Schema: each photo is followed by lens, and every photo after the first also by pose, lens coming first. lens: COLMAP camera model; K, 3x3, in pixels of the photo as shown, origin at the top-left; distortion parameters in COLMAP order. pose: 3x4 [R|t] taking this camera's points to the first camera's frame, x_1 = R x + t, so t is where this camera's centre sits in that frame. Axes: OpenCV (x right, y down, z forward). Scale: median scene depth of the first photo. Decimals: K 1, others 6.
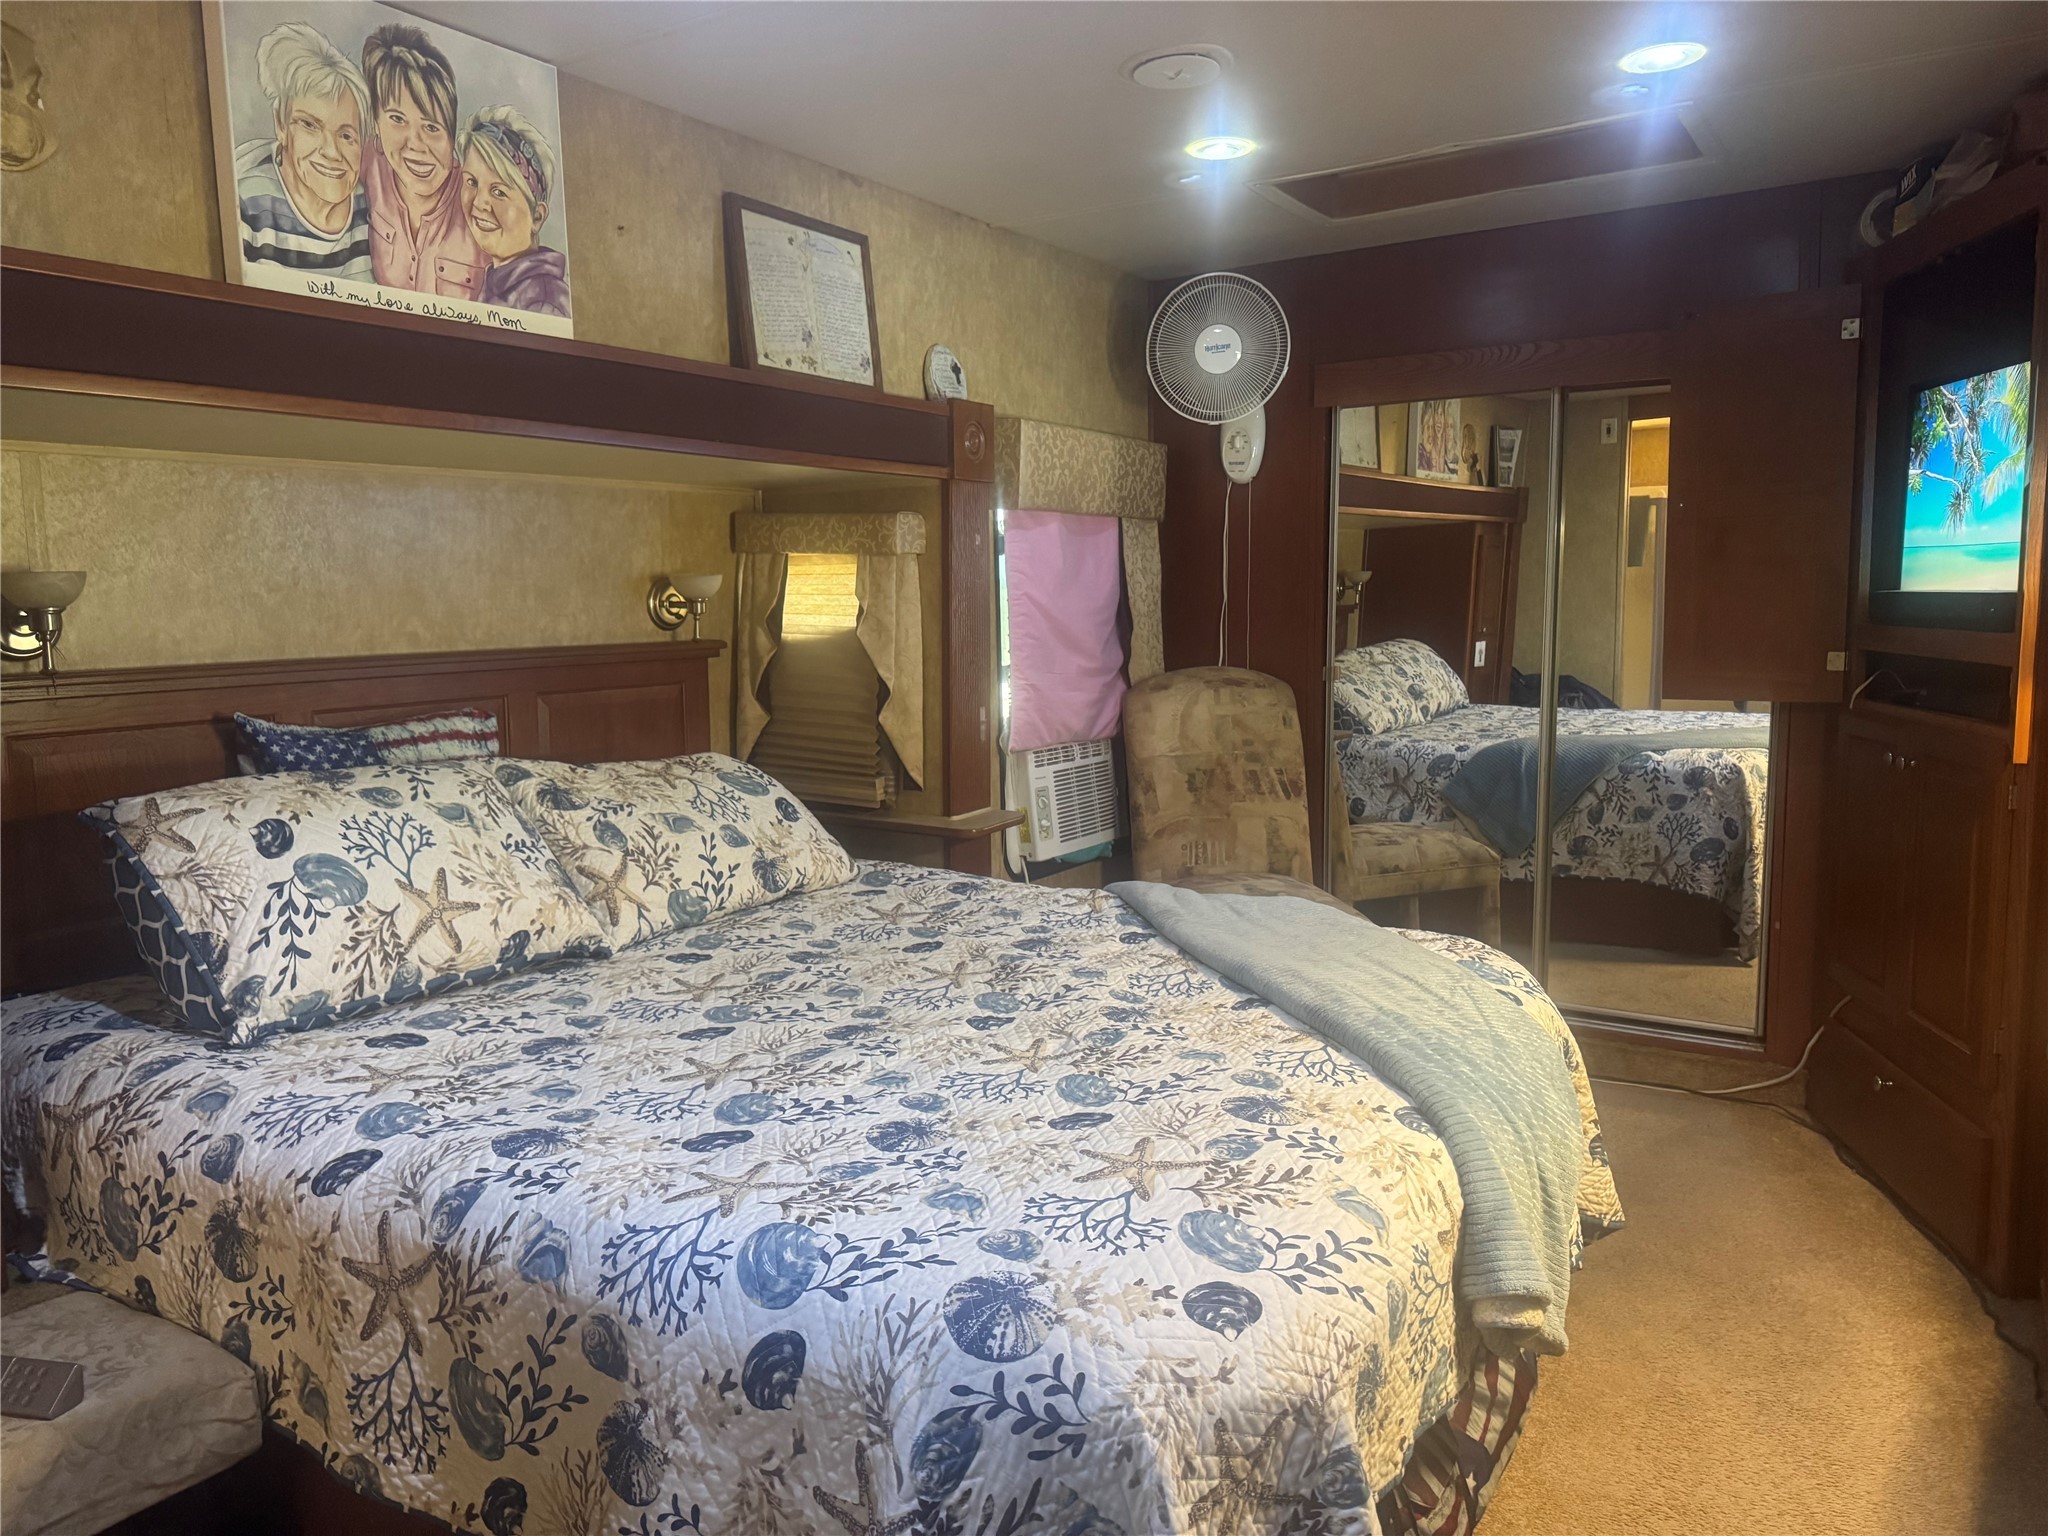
lens RADIAL K [[1453.8, 0, 1039.2], [0, 1453.8, 768.7], [0, 0, 1]] dist [0.057993, -0.078104]
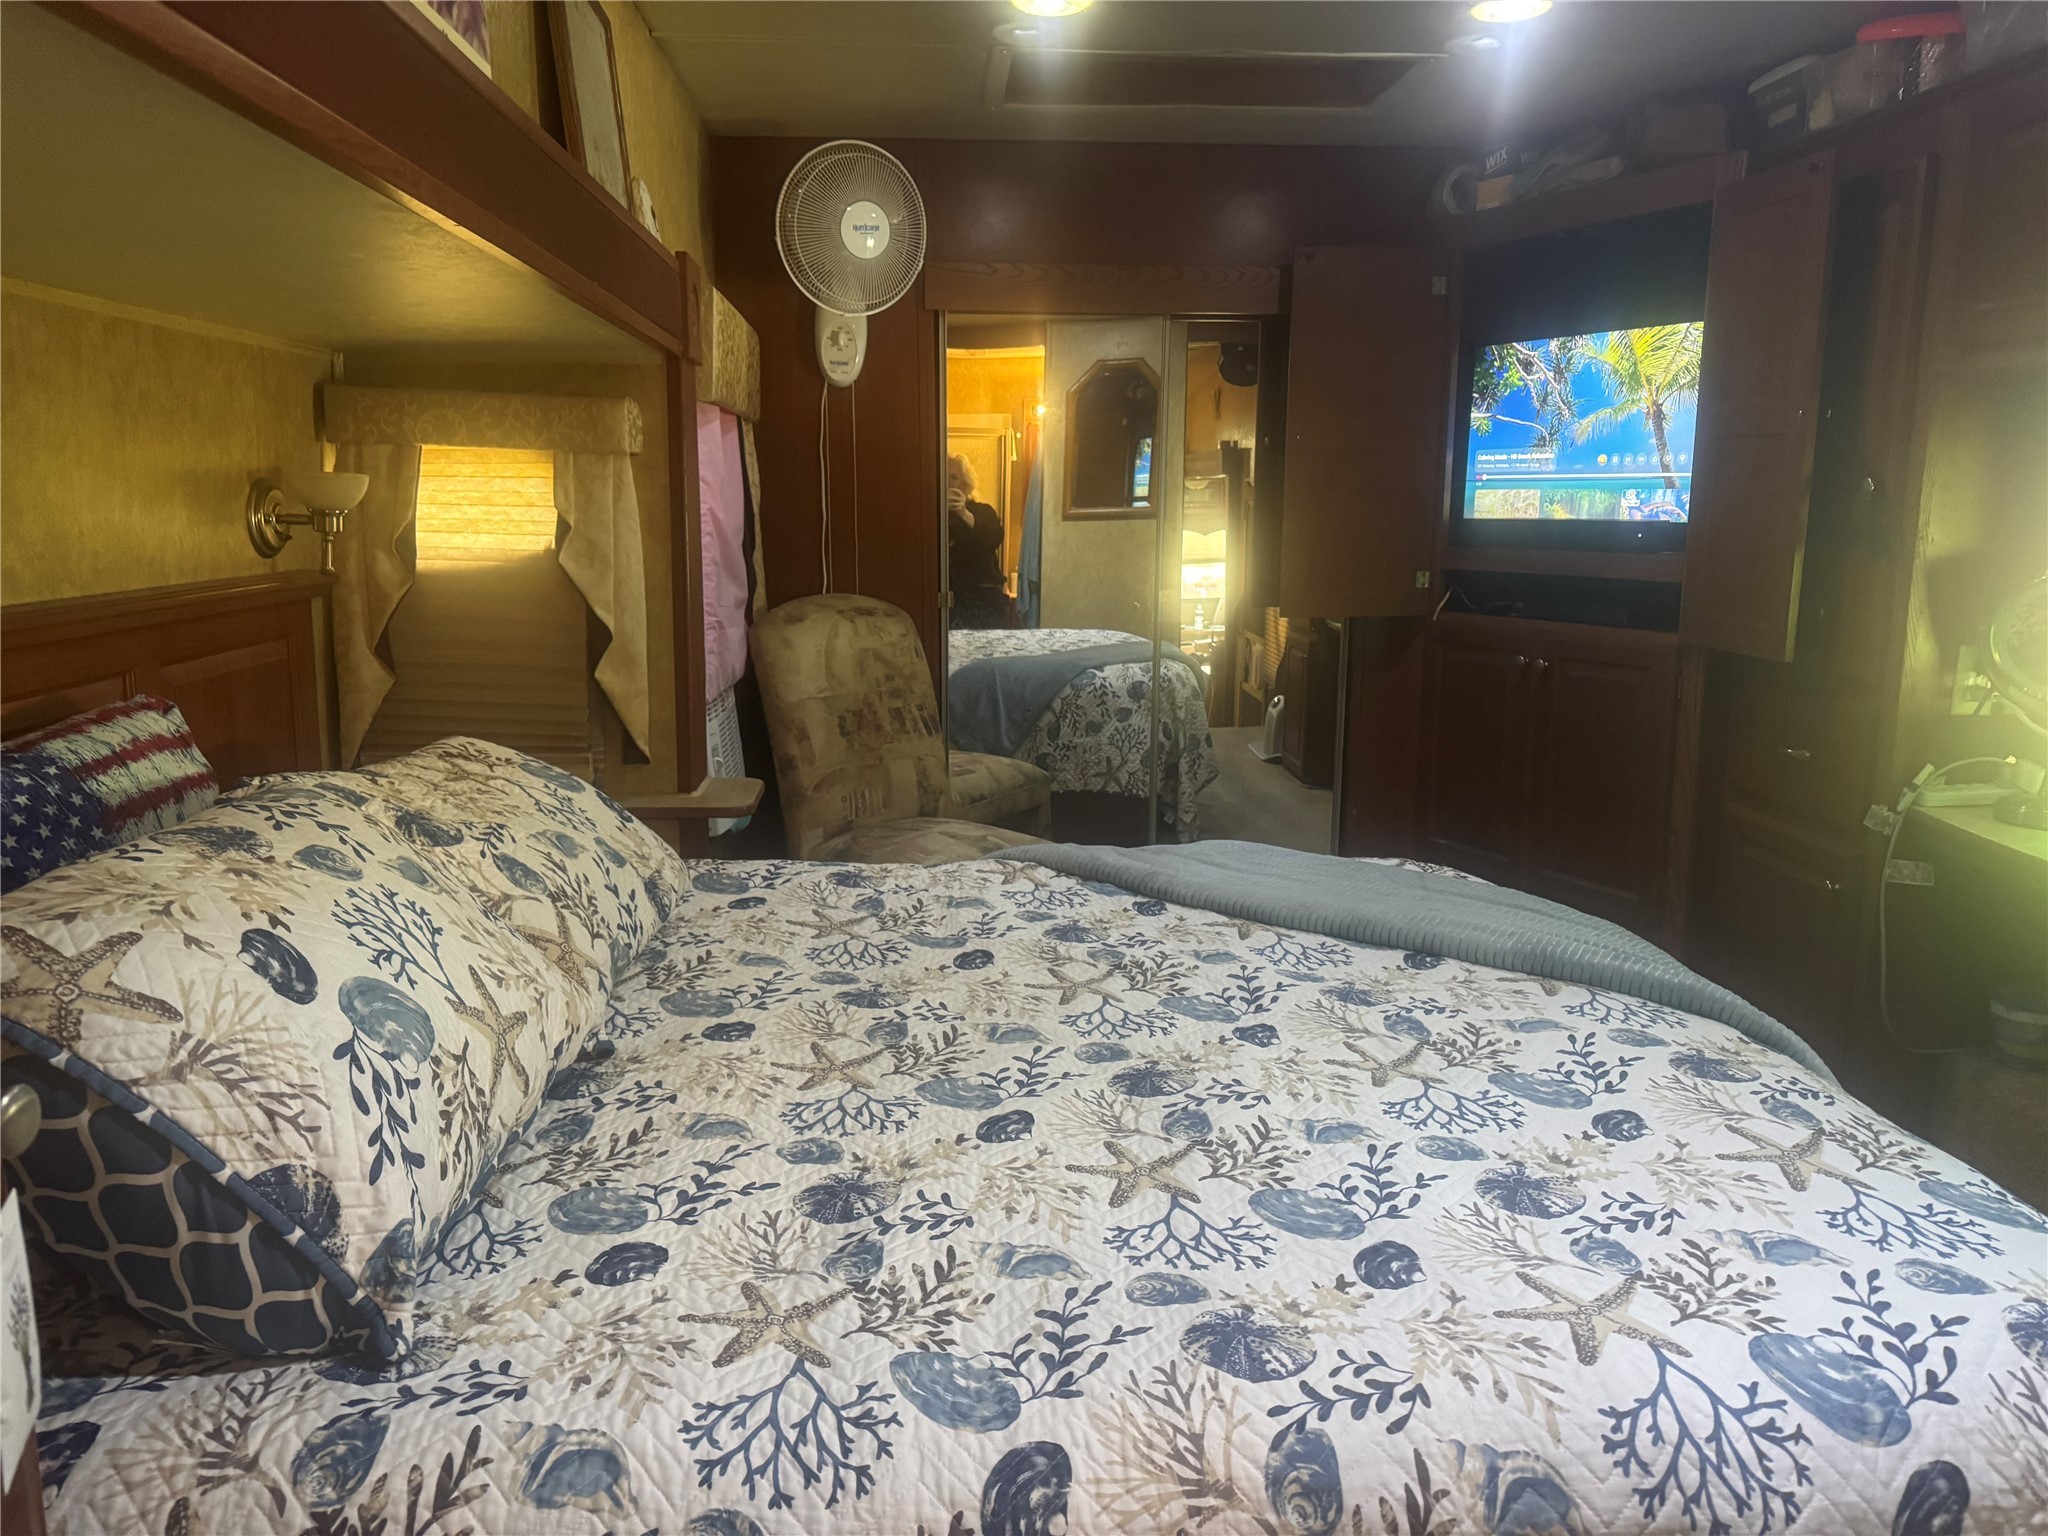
lens RADIAL K [[1453.8, 0, 972.5], [0, 1453.8, 766.5], [0, 0, 1]] dist [0.057993, -0.078104]
pose [[0.799718, -0.092134, 0.593264, -0.657027], [0.057478, 0.995365, 0.077101, -0.054067], [-0.597618, -0.027559, 0.801307, 0.438191]]
